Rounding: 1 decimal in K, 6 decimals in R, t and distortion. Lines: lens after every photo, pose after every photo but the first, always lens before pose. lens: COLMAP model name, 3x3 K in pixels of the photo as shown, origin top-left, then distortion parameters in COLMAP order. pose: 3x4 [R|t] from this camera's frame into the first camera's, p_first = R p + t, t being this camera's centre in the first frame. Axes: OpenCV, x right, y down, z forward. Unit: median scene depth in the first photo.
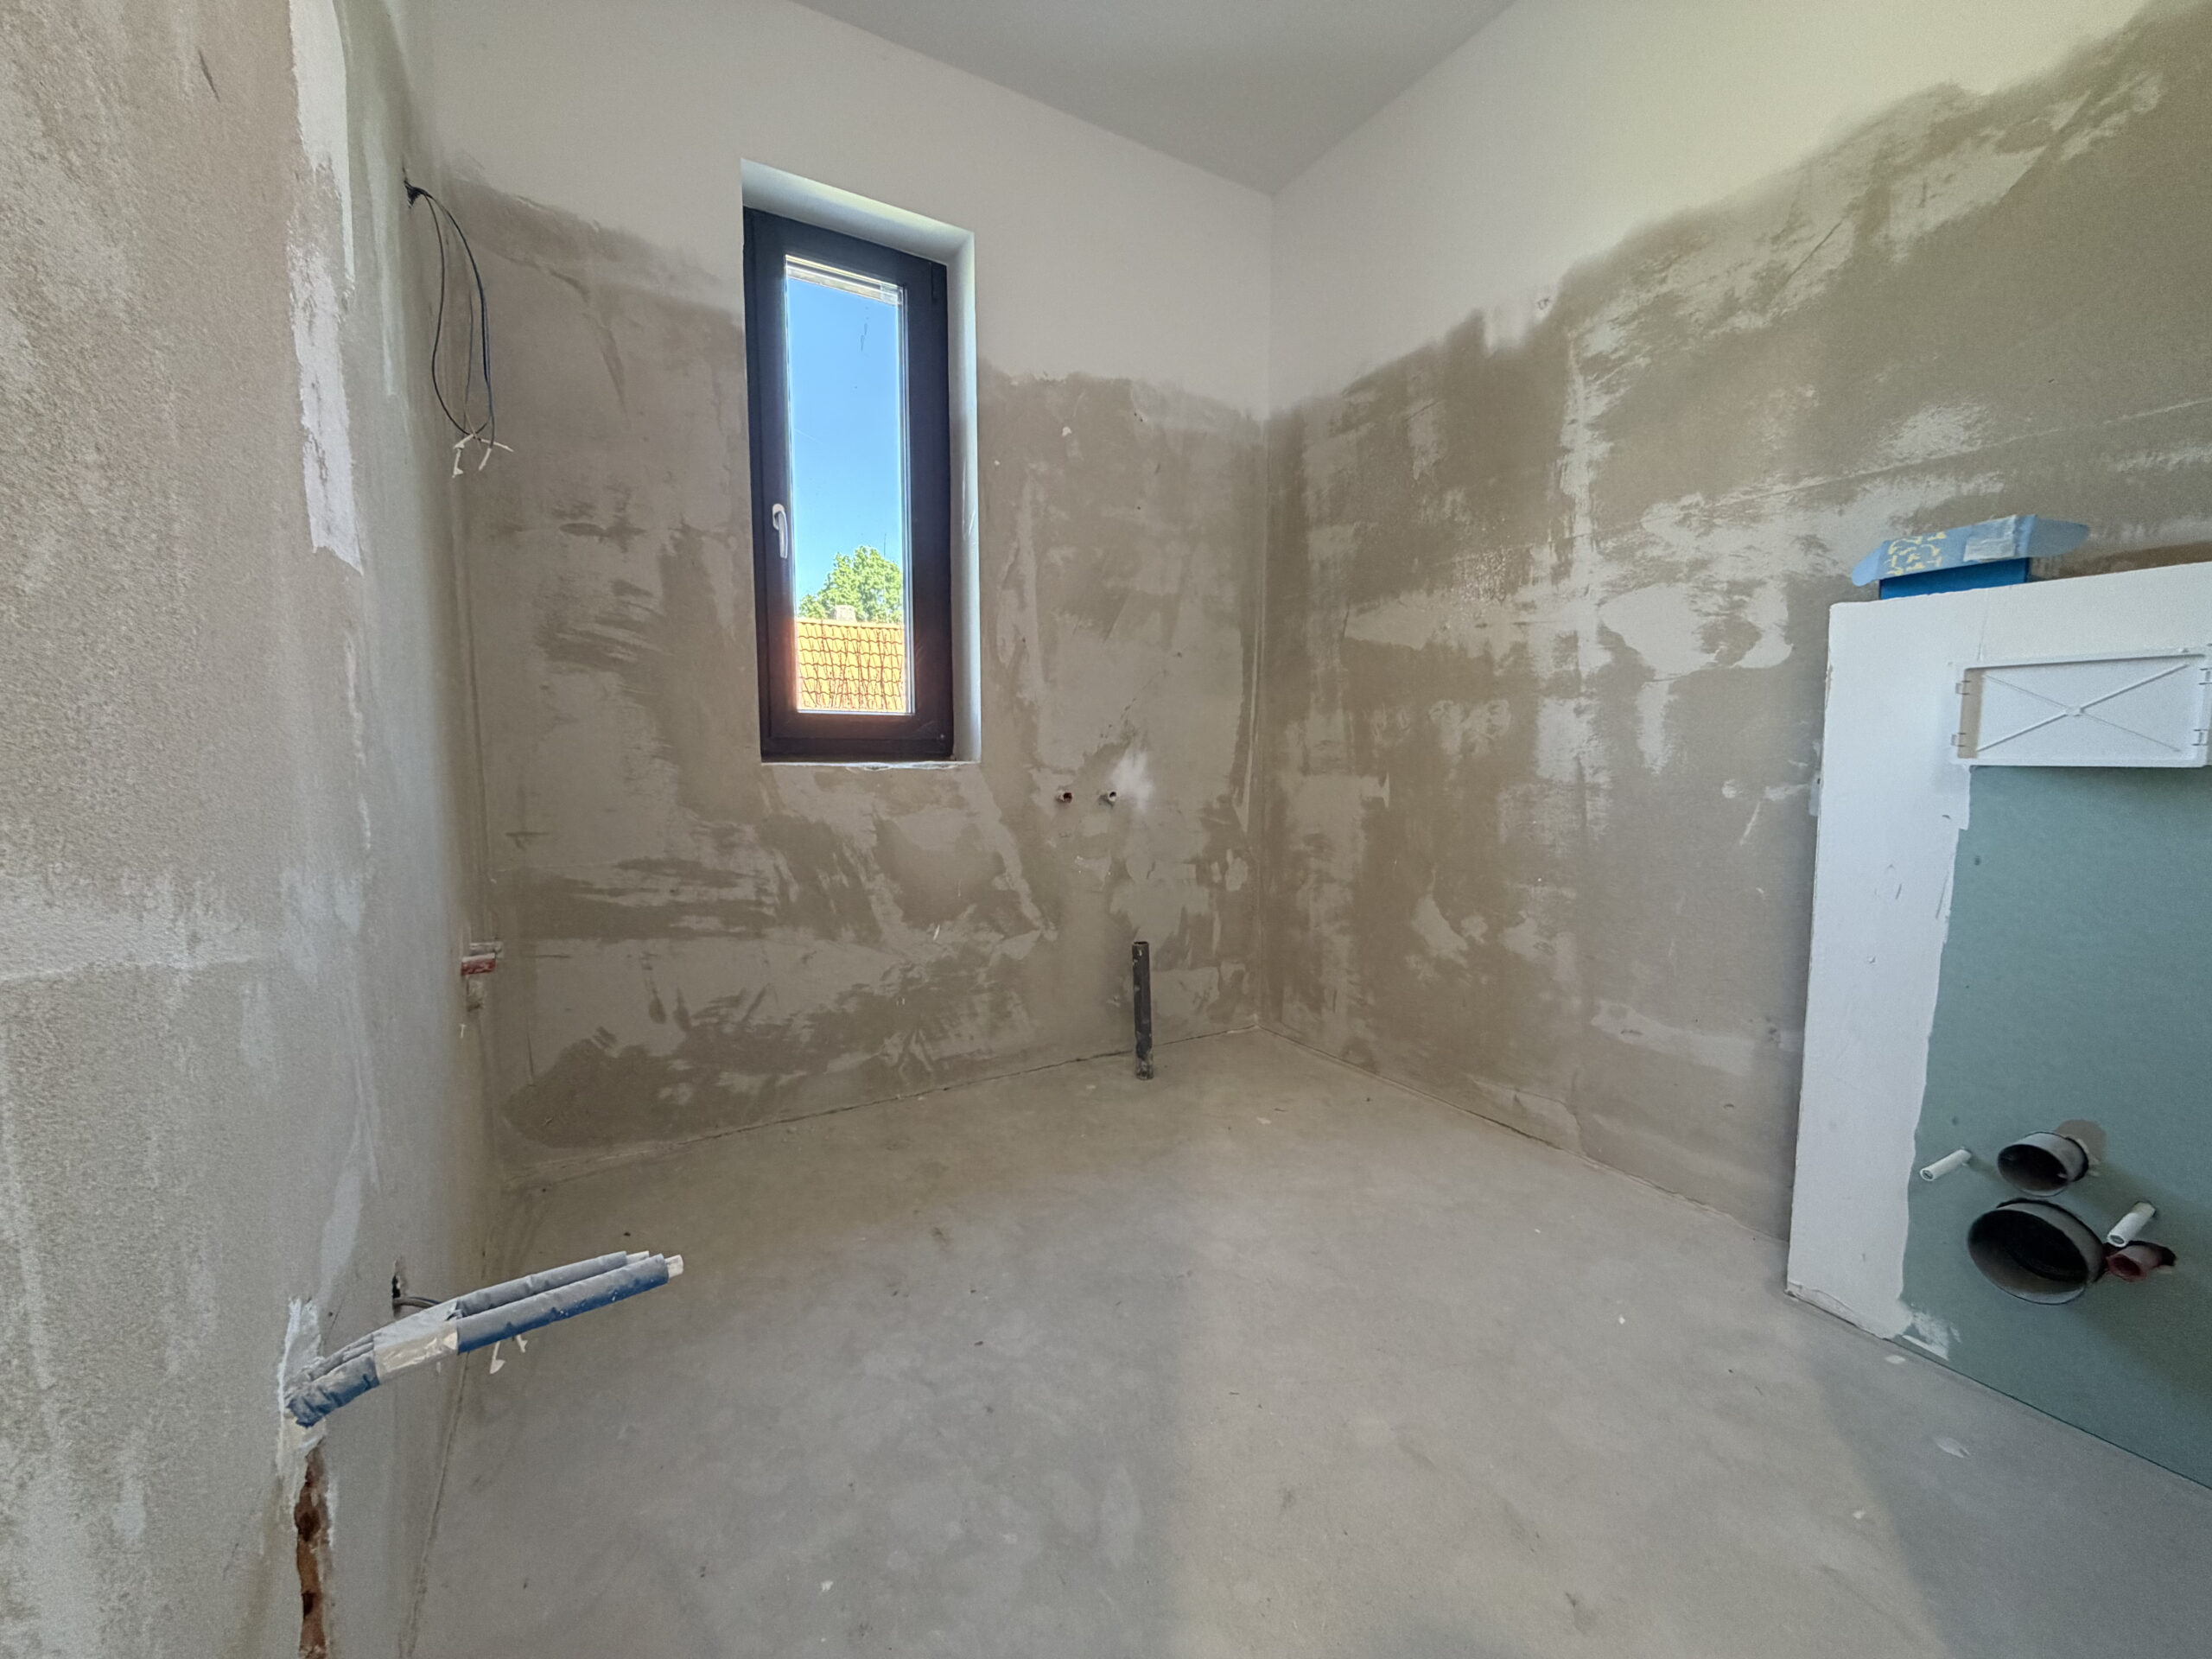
lens RADIAL K [[879.3, 0, 1106.9], [0, 879.3, 833.1], [0, 0, 1]] dist [-0.003001, 0.000600]
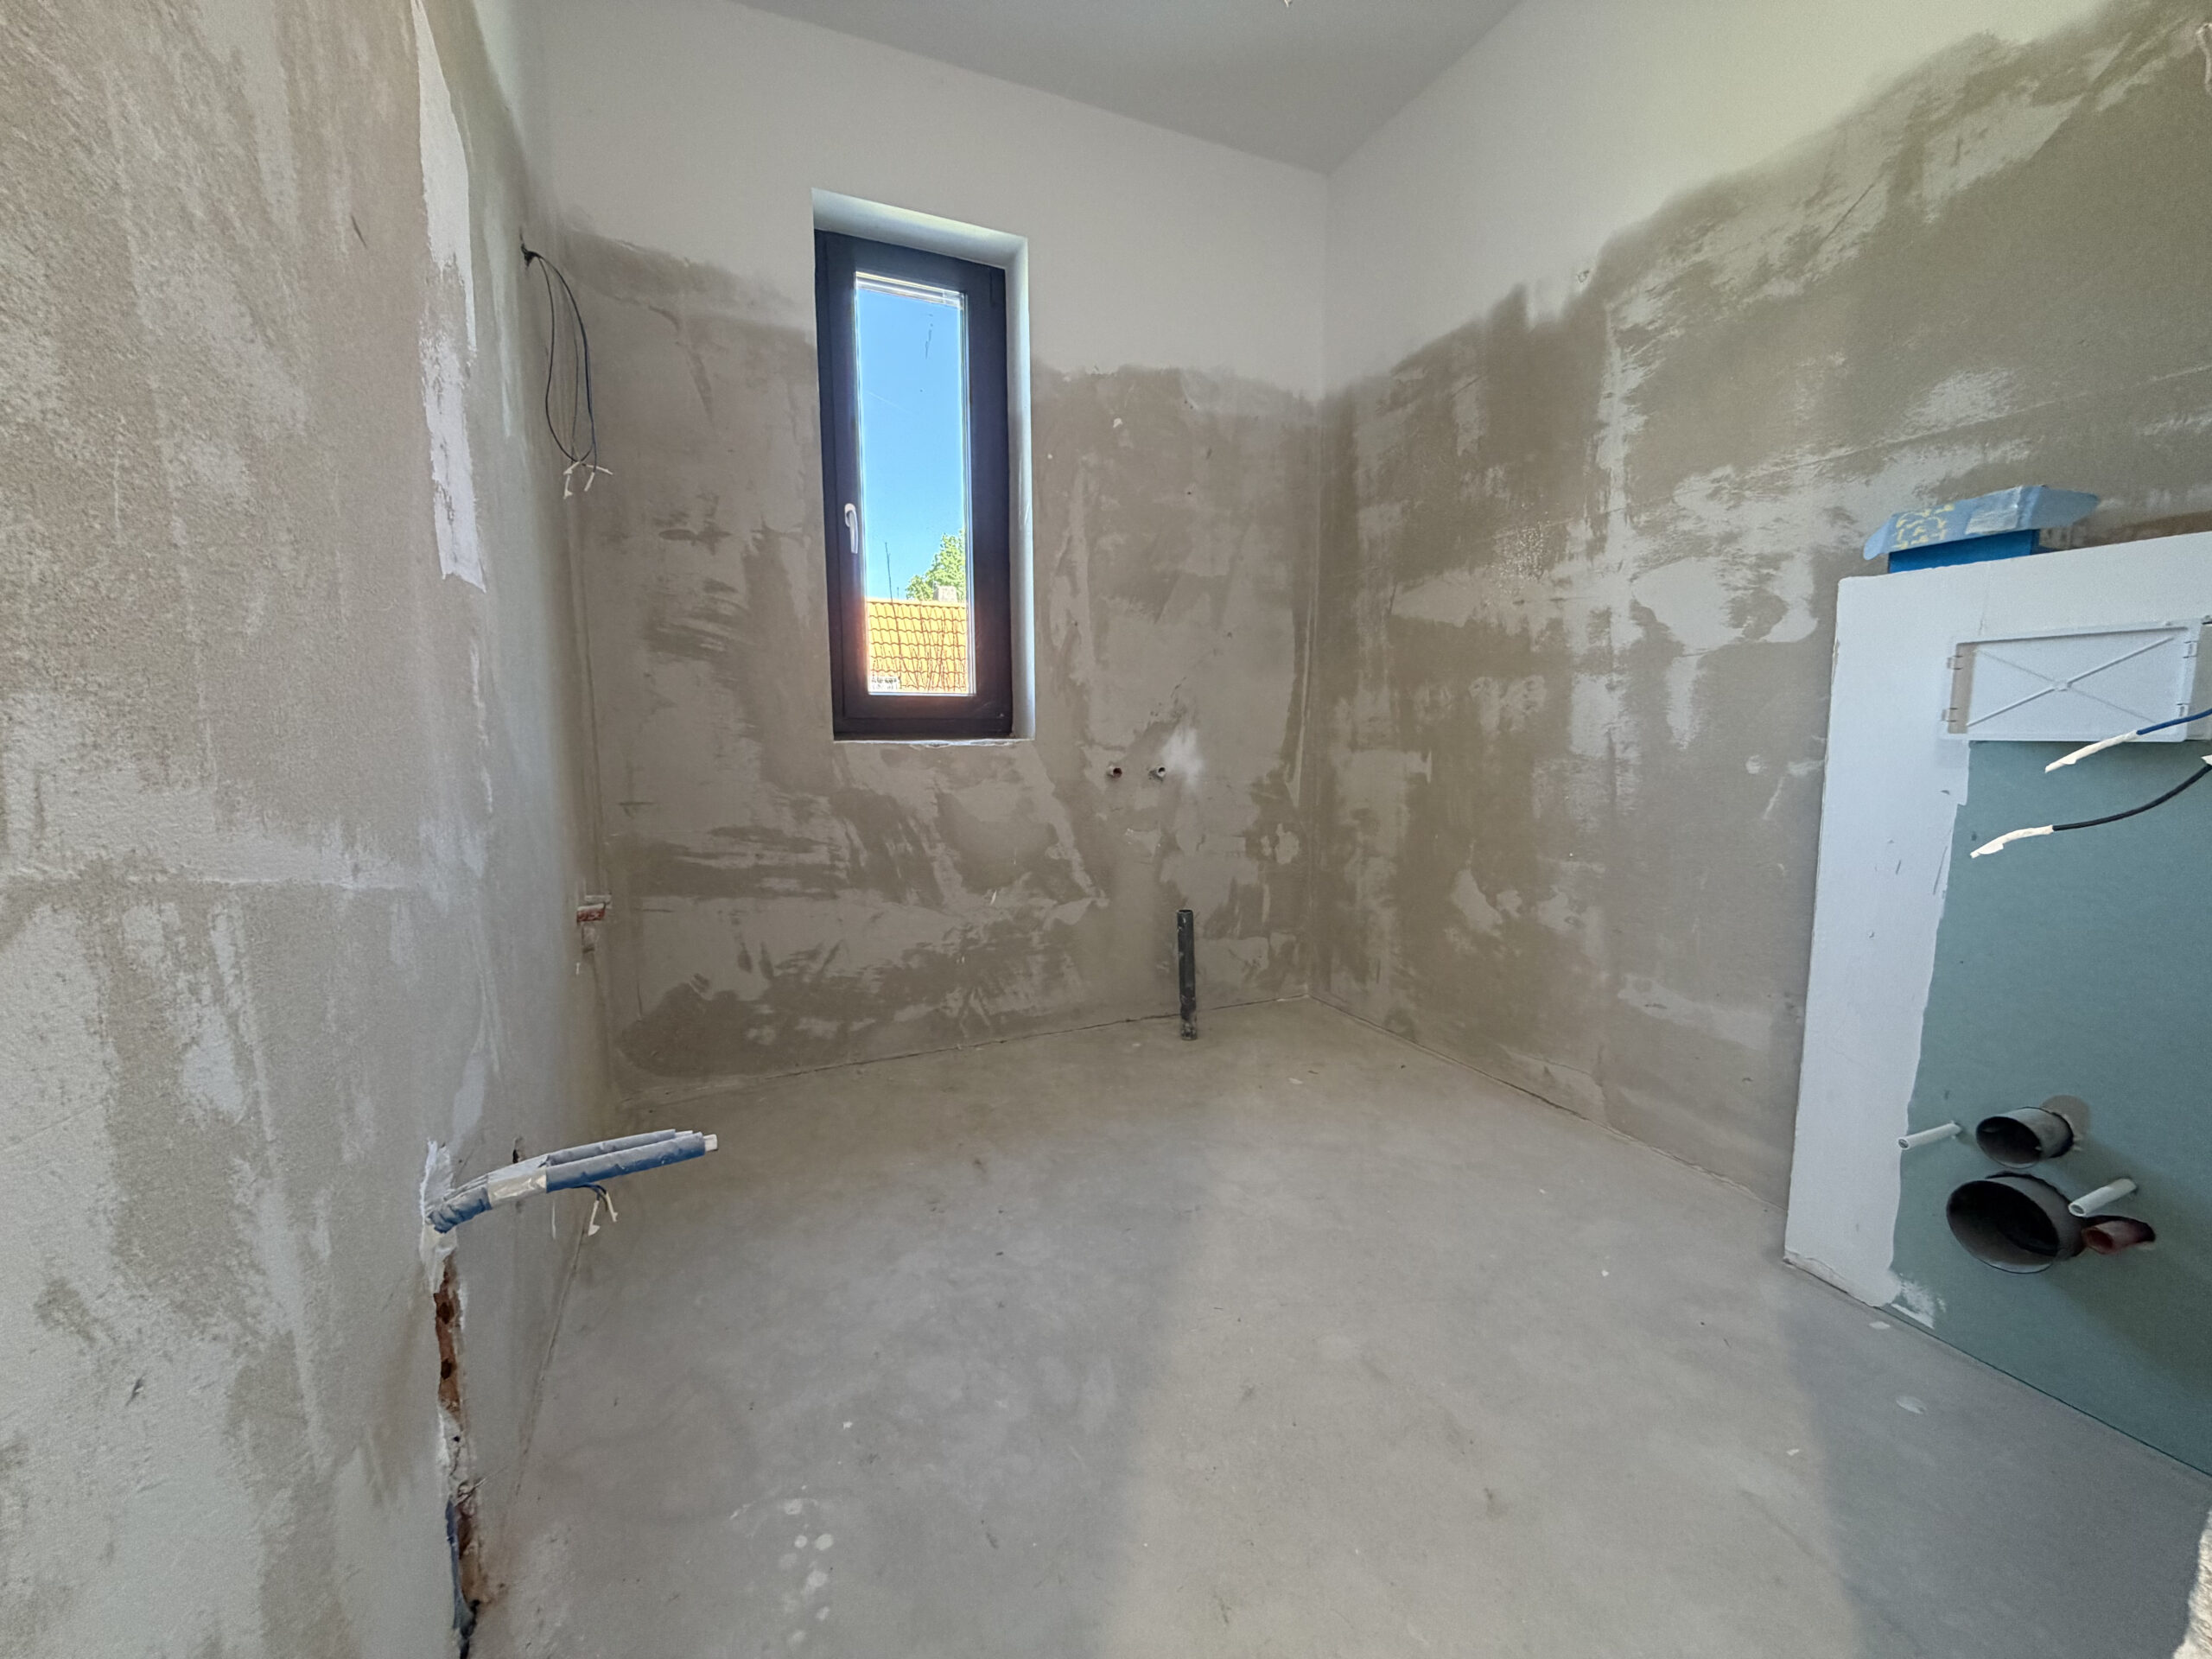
lens RADIAL K [[879.3, 0, 1107.1], [0, 879.3, 833.1], [0, 0, 1]] dist [-0.003001, 0.000600]
pose [[0.993342, 0.009014, -0.114851, 0.103098], [-0.005929, 0.999613, 0.027174, 0.005568], [0.115051, -0.026312, 0.993011, -0.084589]]
